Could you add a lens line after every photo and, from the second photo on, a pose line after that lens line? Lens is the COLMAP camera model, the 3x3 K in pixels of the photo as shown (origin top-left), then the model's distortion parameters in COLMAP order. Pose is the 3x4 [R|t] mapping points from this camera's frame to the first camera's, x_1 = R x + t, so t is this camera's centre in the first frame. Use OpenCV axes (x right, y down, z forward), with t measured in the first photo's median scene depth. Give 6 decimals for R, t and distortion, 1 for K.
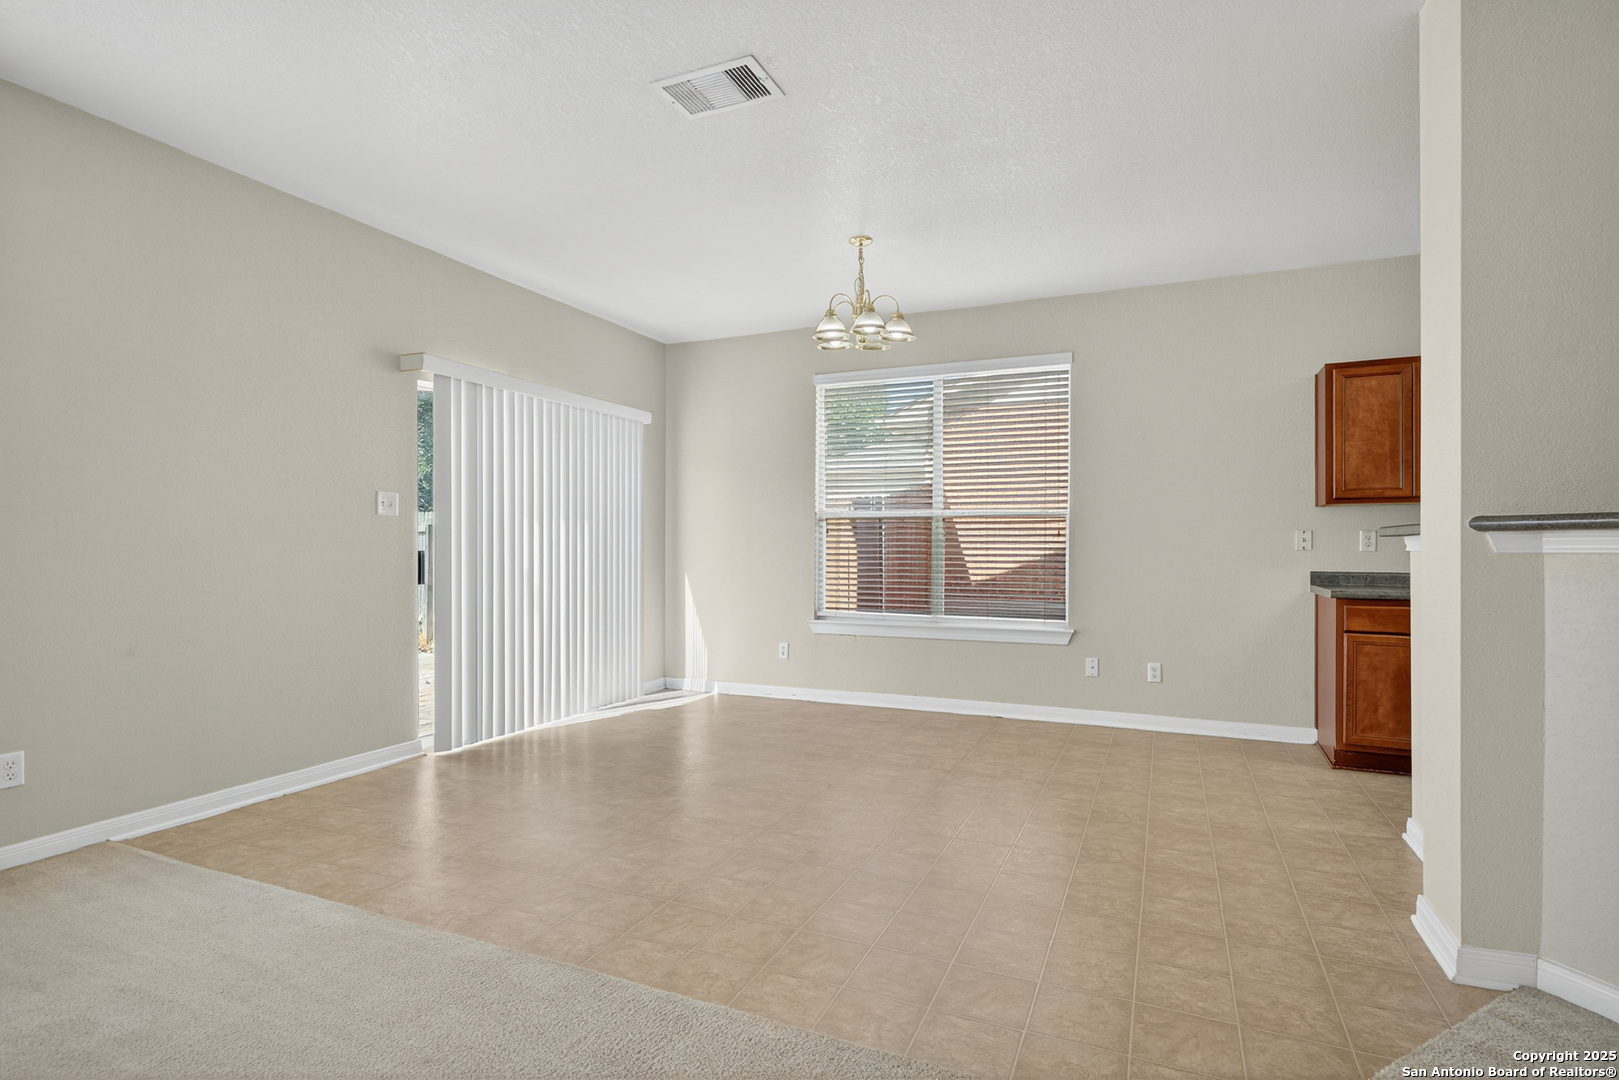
lens RADIAL K [[794.5, 0, 809.5], [0, 794.5, 540.0], [0, 0, 1]] dist [-0.002533, -0.000651]
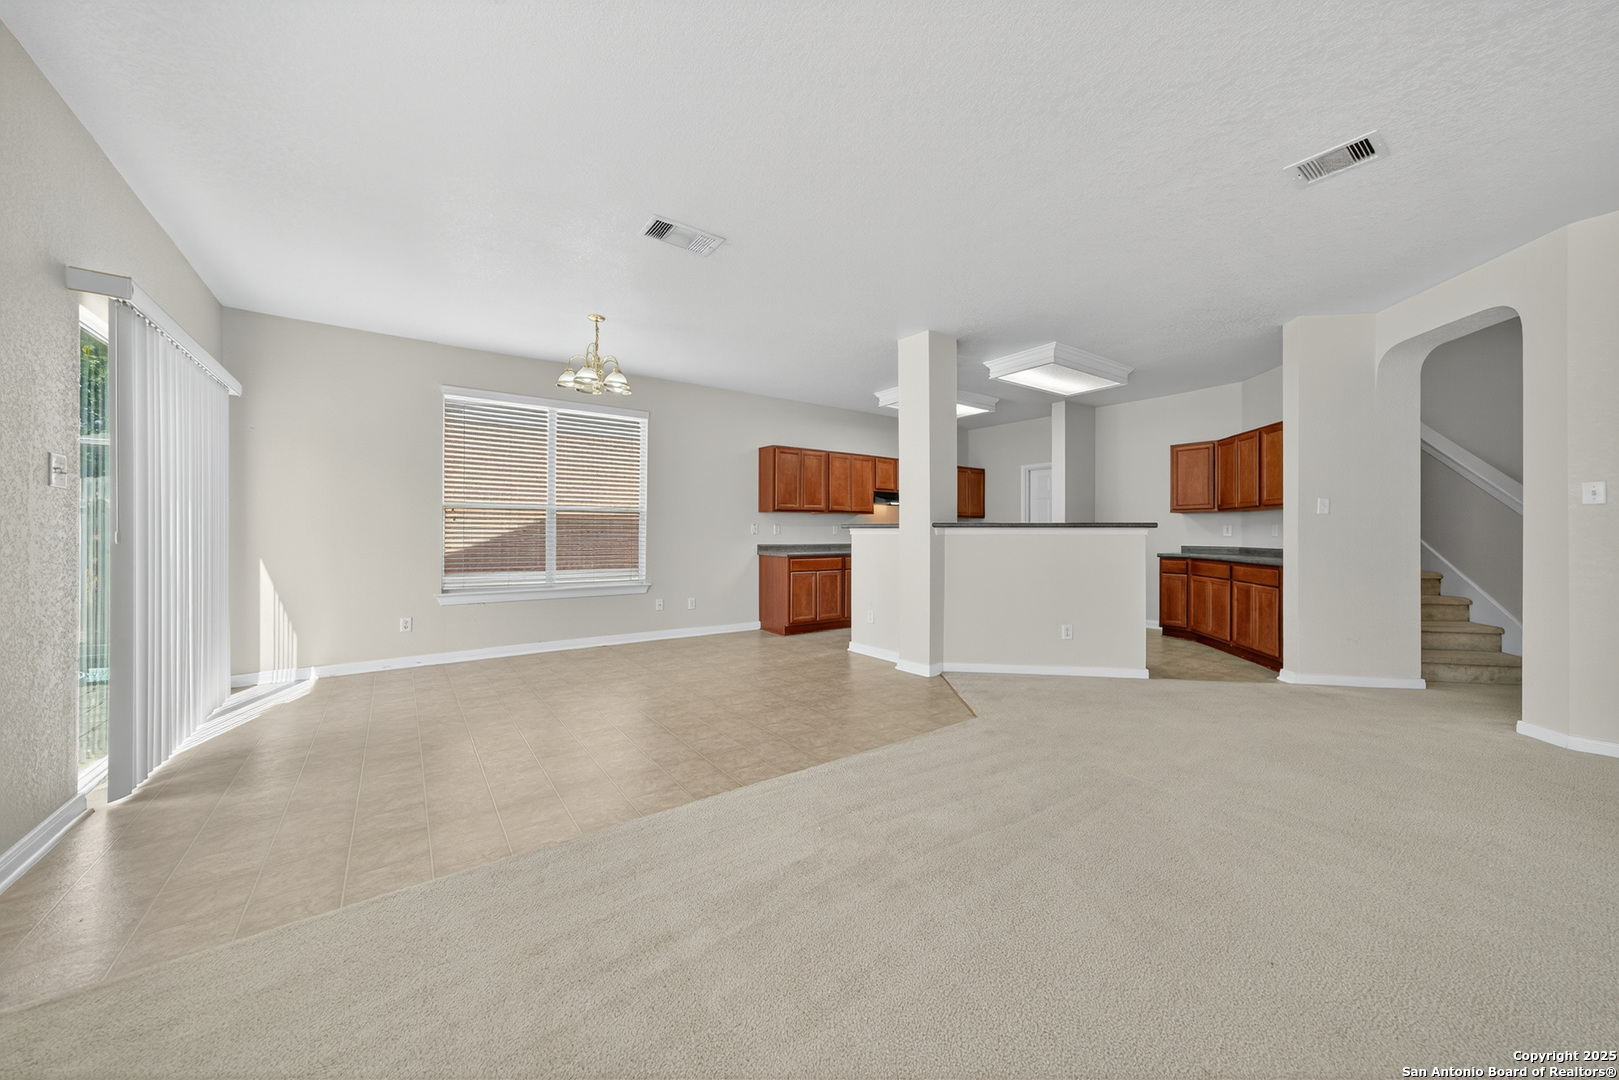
lens RADIAL K [[582.2, 0, 809.5], [0, 582.2, 540.0], [0, 0, 1]] dist [-0.020180, 0.000029]
pose [[0.505913, -0.009043, 0.862537, -0.600661], [-0.009753, 0.999821, 0.016203, 0.002625], [-0.862529, -0.016610, 0.505734, 0.137607]]
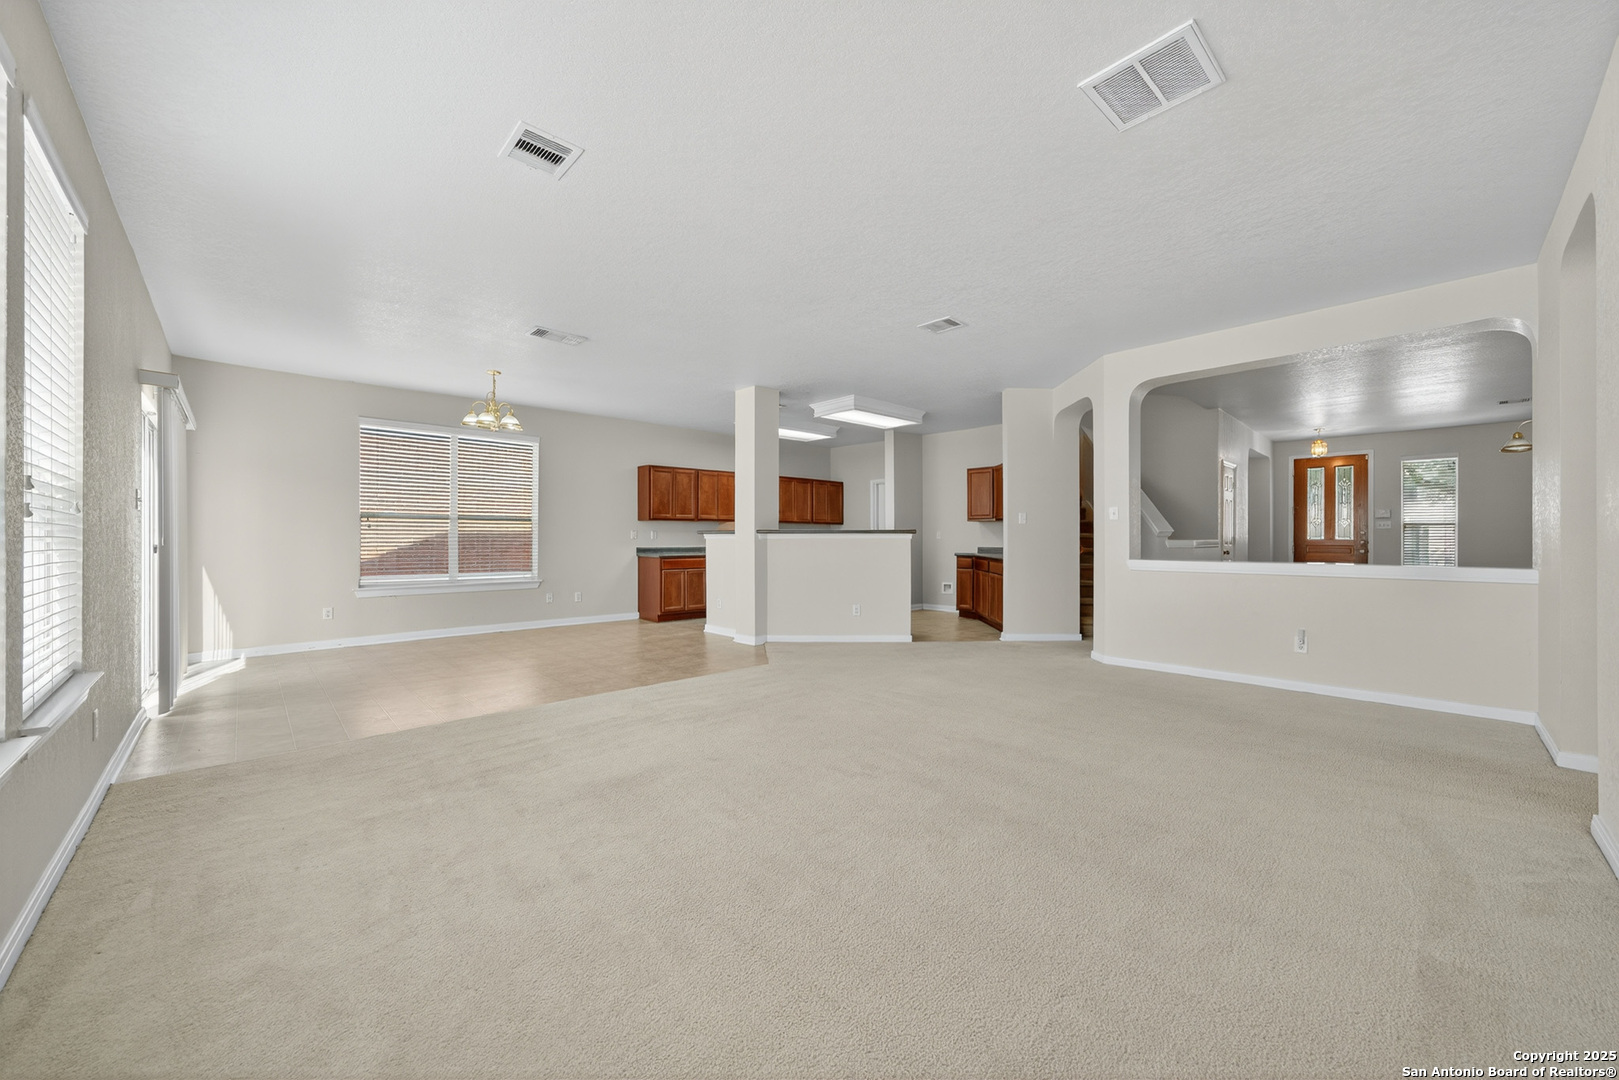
lens RADIAL K [[624.7, 0, 809.5], [0, 624.7, 540.0], [0, 0, 1]] dist [-0.000327, 0.000066]
pose [[0.395786, -0.001370, 0.918342, -0.923536], [-0.007874, 0.999957, 0.004885, 0.002856], [-0.918309, -0.009164, 0.395758, -0.235607]]
